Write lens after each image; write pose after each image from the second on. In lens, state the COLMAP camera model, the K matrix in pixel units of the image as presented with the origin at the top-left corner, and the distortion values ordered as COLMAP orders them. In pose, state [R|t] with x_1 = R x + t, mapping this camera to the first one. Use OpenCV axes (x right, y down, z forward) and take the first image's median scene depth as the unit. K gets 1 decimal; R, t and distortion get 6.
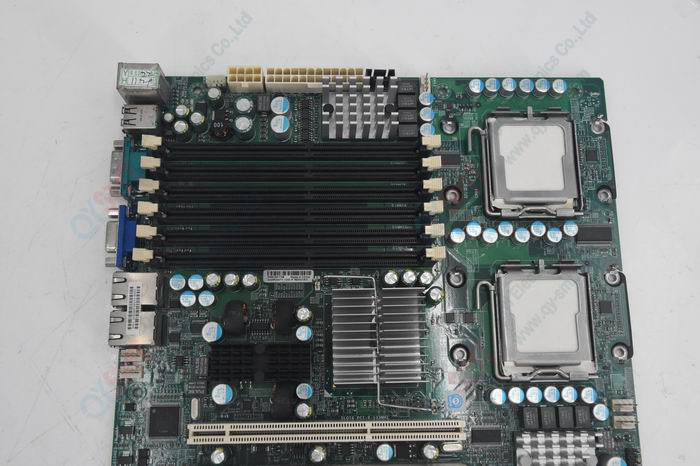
lens RADIAL K [[685.0, 0, 356.3], [0, 685.0, 234.5], [0, 0, 1]] dist [0.003457, 0.000000]
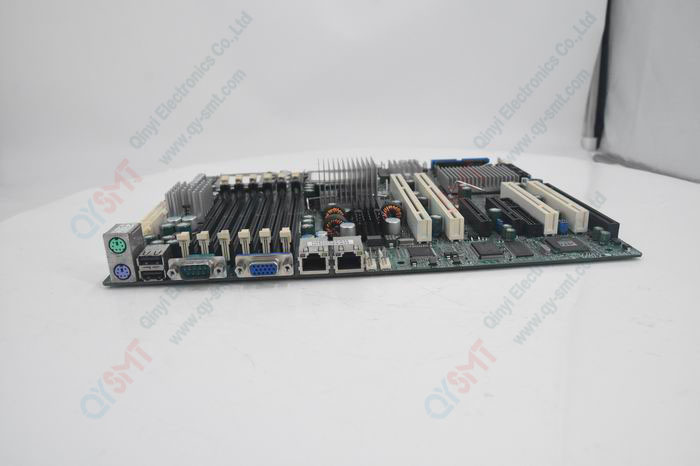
lens RADIAL K [[518.6, 0, 352.6], [0, 518.6, 234.1], [0, 0, 1]] dist [-0.076259, -0.001978]
pose [[-0.046759, -0.365606, 0.929594, -1.114545], [0.979212, 0.167105, 0.114977, 0.039061], [-0.197376, 0.915646, 0.350192, 0.652380]]
